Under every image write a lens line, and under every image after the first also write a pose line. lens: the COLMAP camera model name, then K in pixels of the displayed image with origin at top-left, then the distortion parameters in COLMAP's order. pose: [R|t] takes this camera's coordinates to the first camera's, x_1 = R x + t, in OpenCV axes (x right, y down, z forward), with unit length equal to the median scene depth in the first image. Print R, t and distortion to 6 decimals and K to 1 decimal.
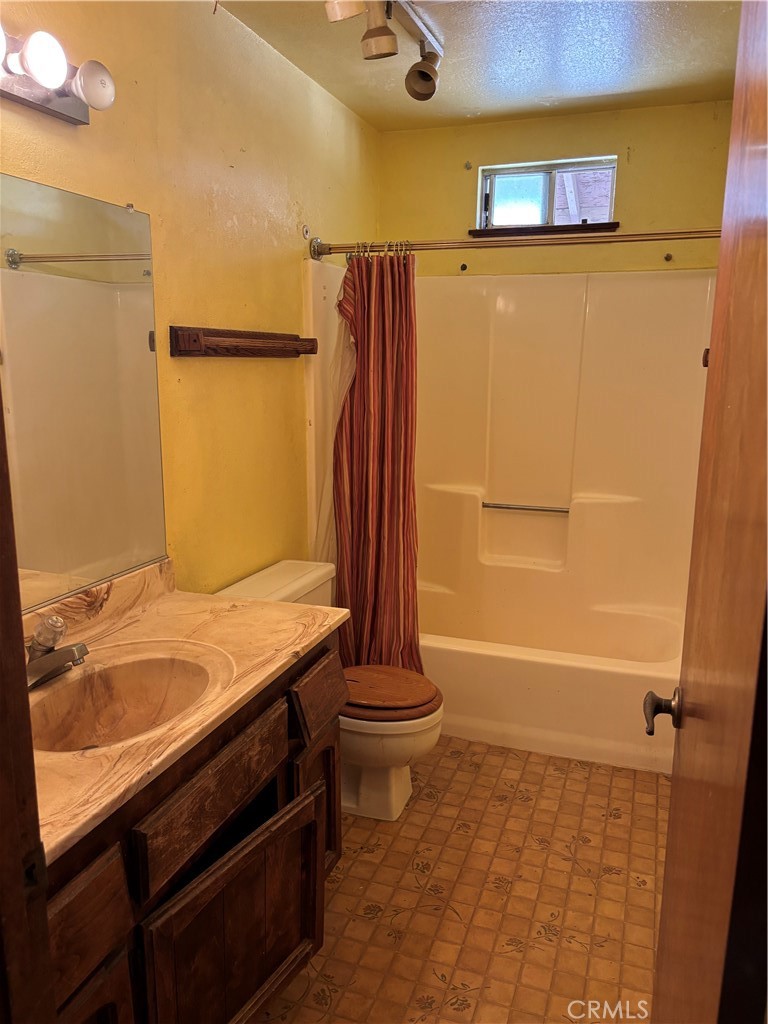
lens RADIAL K [[776.2, 0, 394.2], [0, 776.2, 514.6], [0, 0, 1]] dist [0.043341, -0.034561]
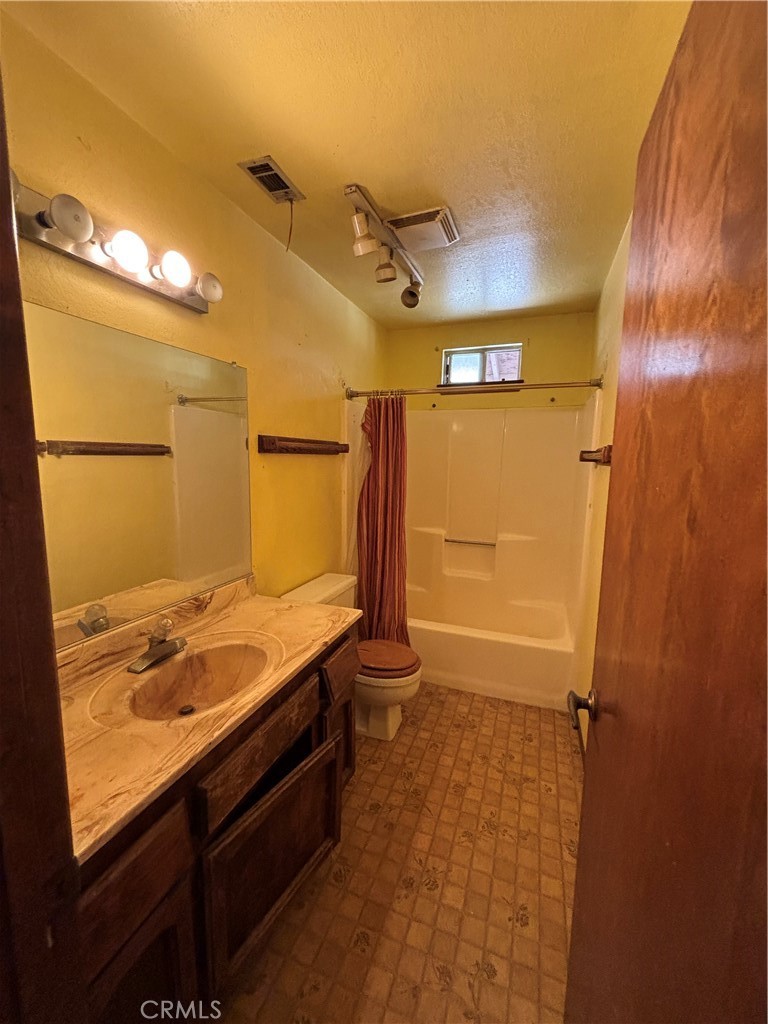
lens RADIAL K [[413.2, 0, 385.0], [0, 413.2, 511.0], [0, 0, 1]] dist [0.007001, -0.001072]
pose [[0.999611, 0.009624, -0.026167, 0.007448], [-0.011439, 0.997472, -0.070129, -0.019130], [0.025426, 0.070401, 0.997195, 0.128974]]
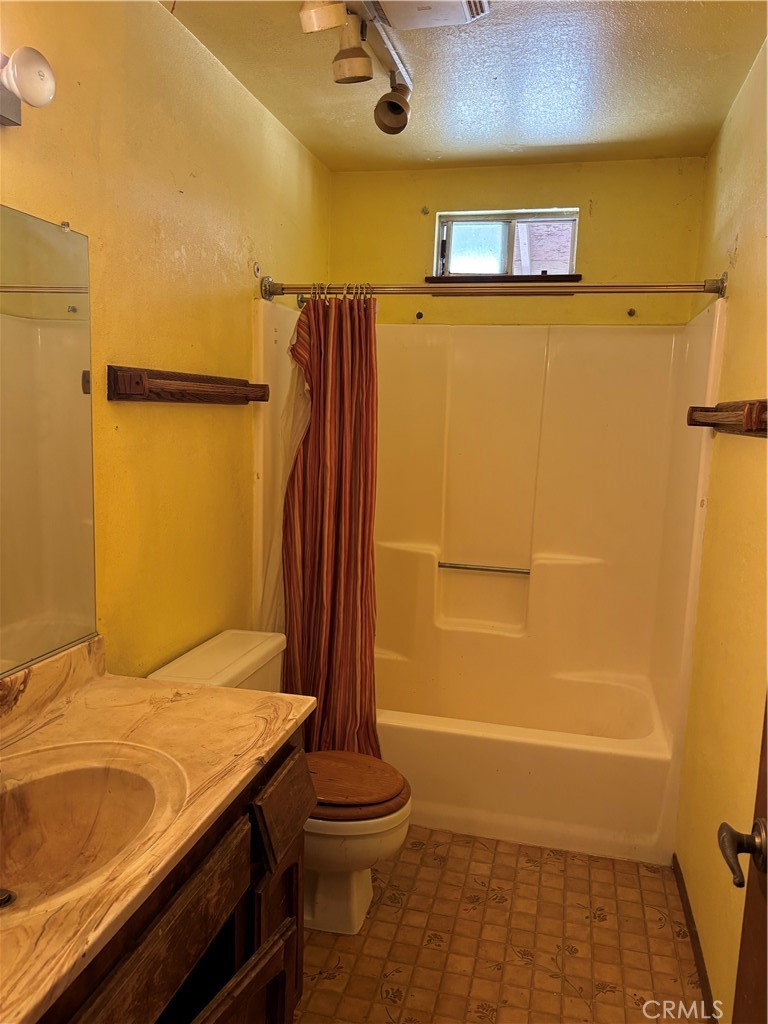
lens RADIAL K [[776.2, 0, 391.3], [0, 776.2, 521.6], [0, 0, 1]] dist [0.043341, -0.034561]
pose [[0.995198, 0.010101, 0.097357, -0.053865], [-0.004909, 0.998560, -0.053420, -0.022790], [-0.097756, 0.052685, 0.993815, 0.111494]]
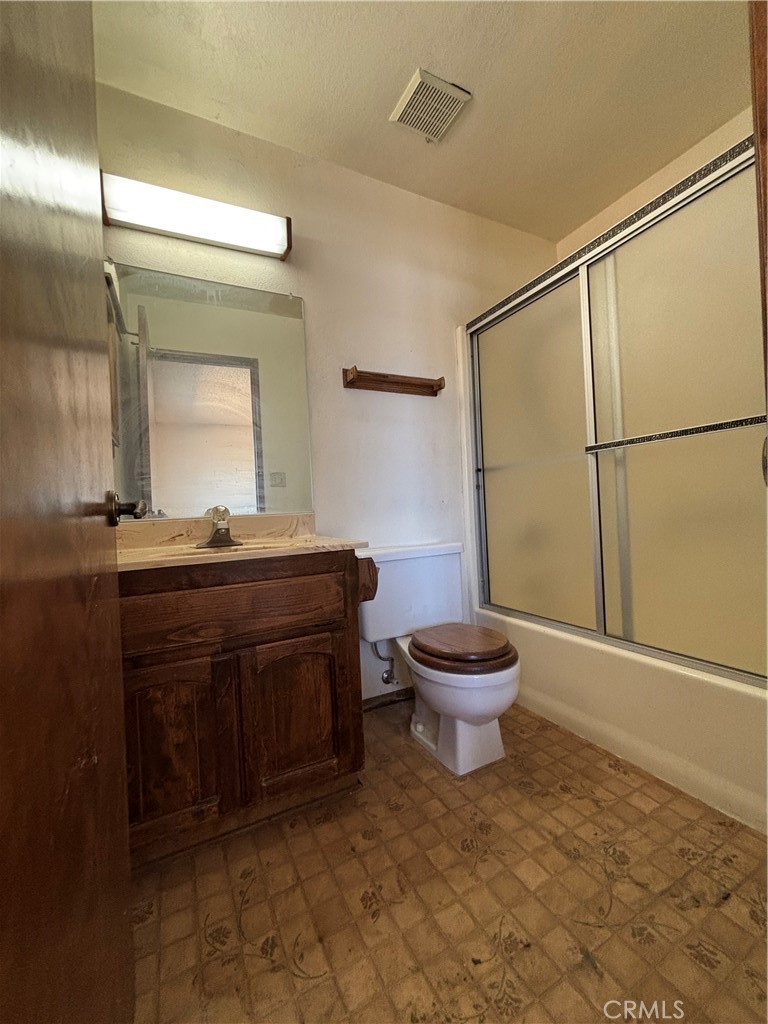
lens RADIAL K [[413.2, 0, 379.6], [0, 413.2, 510.0], [0, 0, 1]] dist [0.007001, -0.001072]
pose [[-0.692318, 0.028526, -0.721028, 0.467939], [-0.097188, 0.986428, 0.132344, 0.053629], [0.715017, 0.161699, -0.680150, 0.967879]]
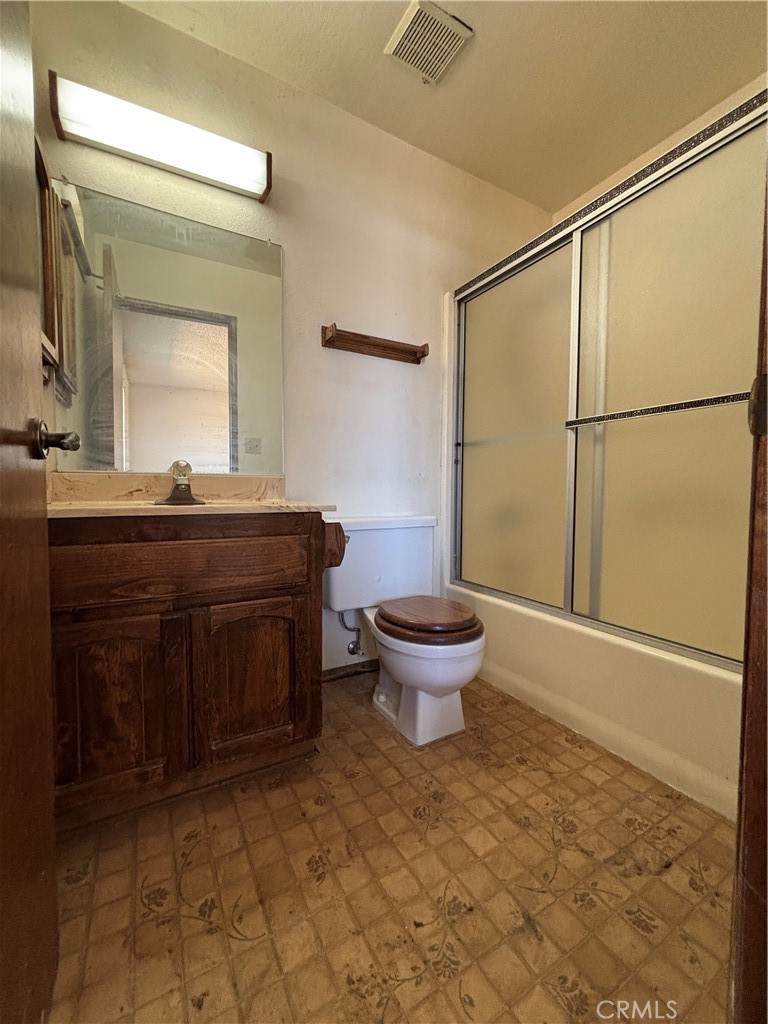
lens RADIAL K [[413.2, 0, 378.9], [0, 413.2, 510.0], [0, 0, 1]] dist [0.007001, -0.001072]
pose [[-0.663081, 0.027319, -0.748049, 0.440582], [-0.153772, 0.973049, 0.171841, 0.077016], [0.732583, 0.228974, -0.641009, 0.968182]]
